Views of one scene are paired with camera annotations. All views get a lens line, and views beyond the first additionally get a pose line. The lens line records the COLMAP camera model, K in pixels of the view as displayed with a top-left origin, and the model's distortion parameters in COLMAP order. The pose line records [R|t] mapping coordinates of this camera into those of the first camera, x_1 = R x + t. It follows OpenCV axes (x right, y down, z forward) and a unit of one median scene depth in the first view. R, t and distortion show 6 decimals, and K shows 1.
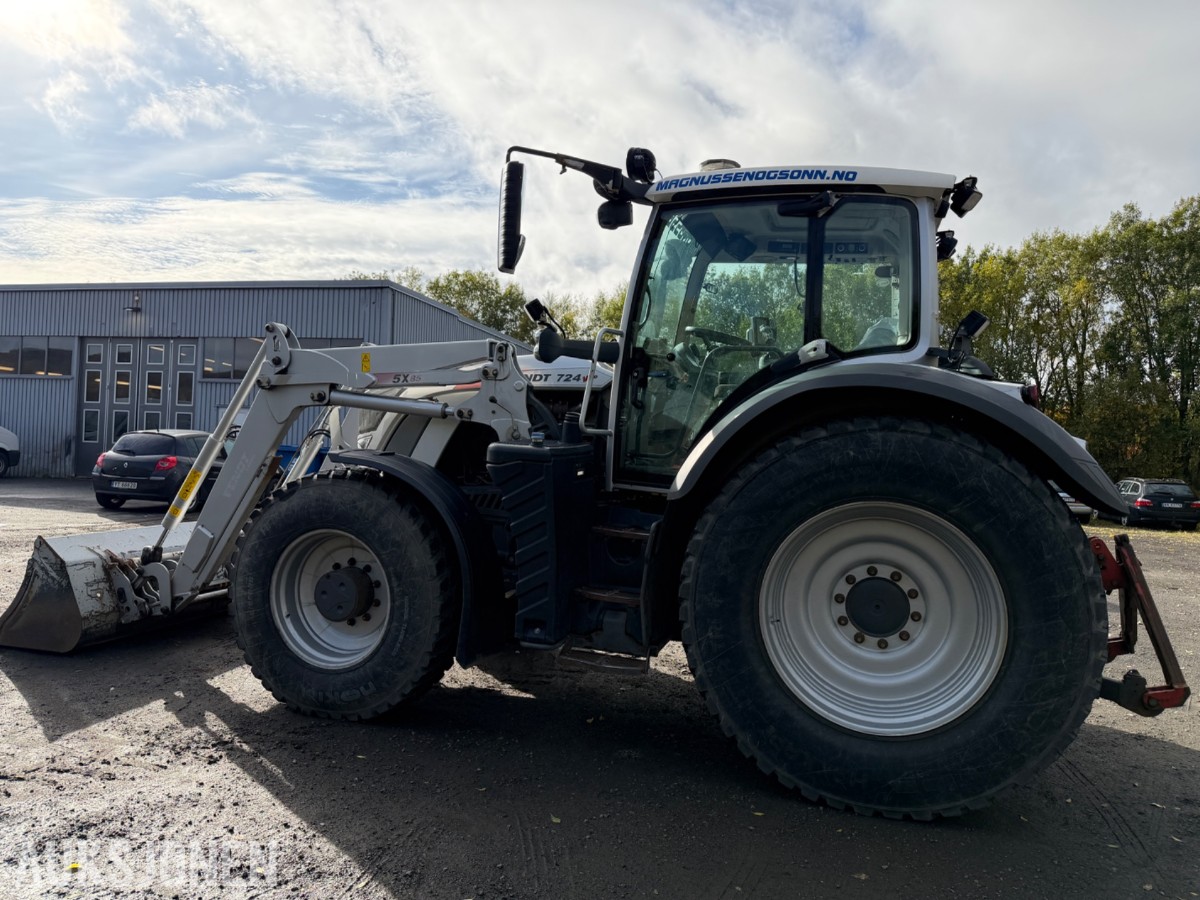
lens RADIAL K [[855.6, 0, 593.4], [0, 855.6, 462.8], [0, 0, 1]] dist [0.062385, -0.083797]
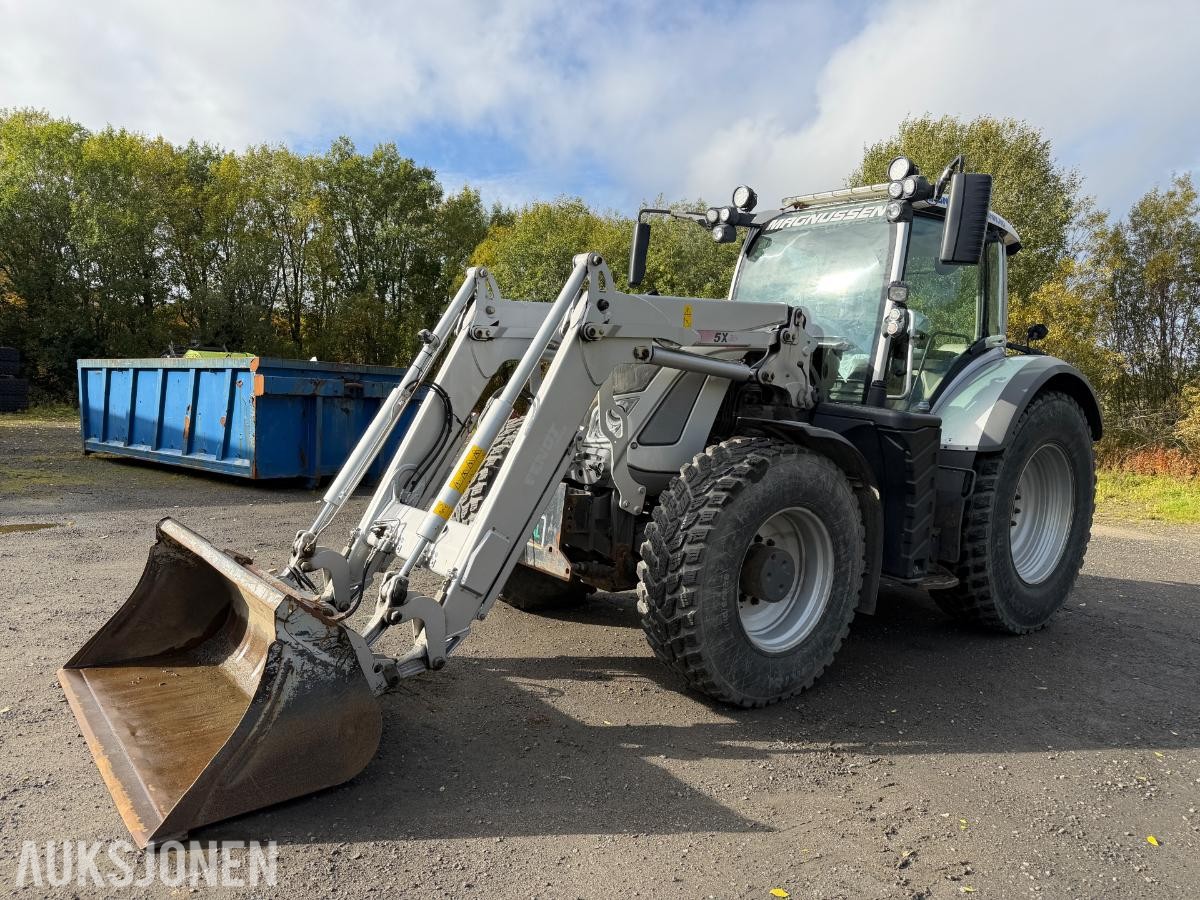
lens RADIAL K [[855.6, 0, 591.2], [0, 855.6, 462.9], [0, 0, 1]] dist [0.062385, -0.083797]
pose [[0.536954, -0.090155, 0.838780, -1.253110], [-0.013142, 0.993259, 0.115171, -0.079267], [-0.843509, -0.072865, 0.532150, 0.715897]]
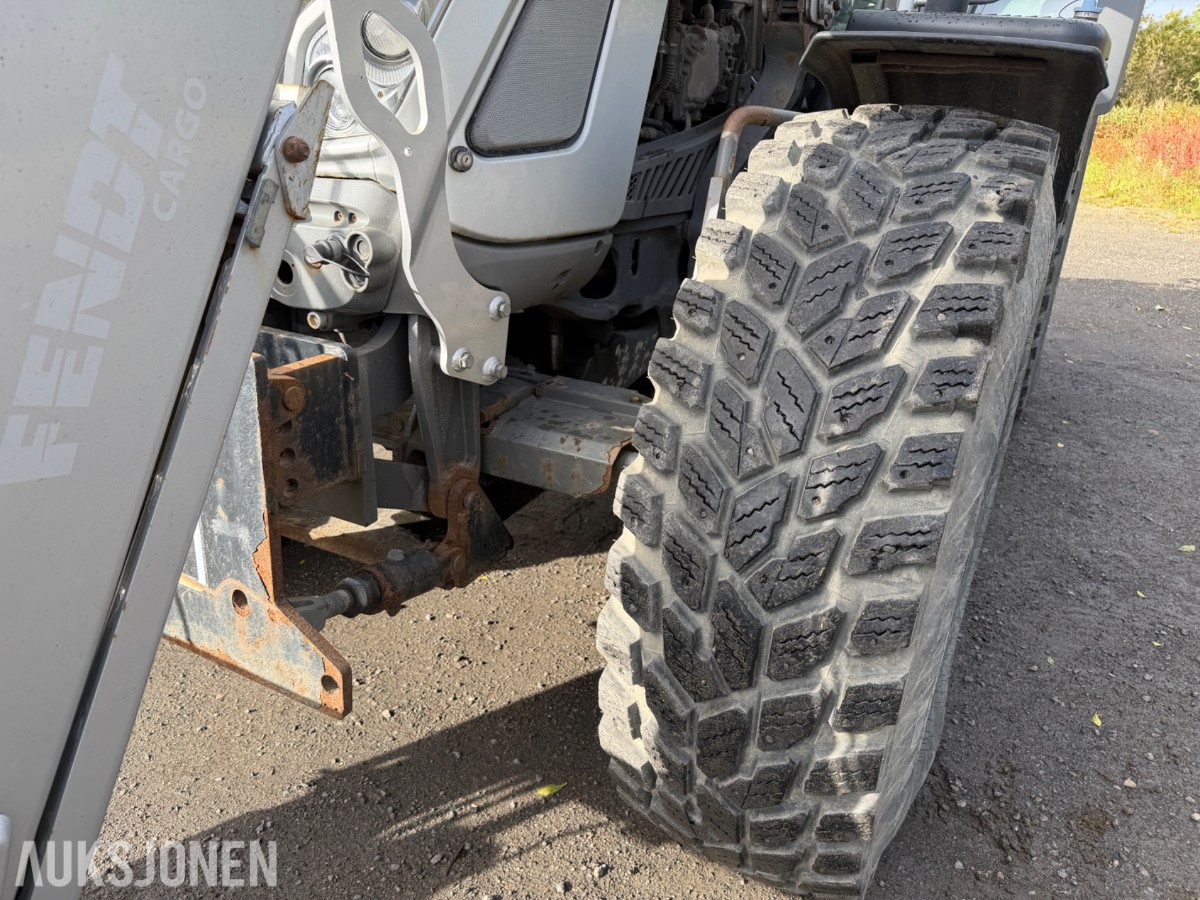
lens RADIAL K [[855.6, 0, 607.2], [0, 855.6, 450.5], [0, 0, 1]] dist [0.062385, -0.083797]
pose [[0.158401, -0.428760, 0.889423, -0.640546], [0.009501, 0.901416, 0.432850, -0.018116], [-0.987329, -0.060113, 0.146859, 1.137672]]
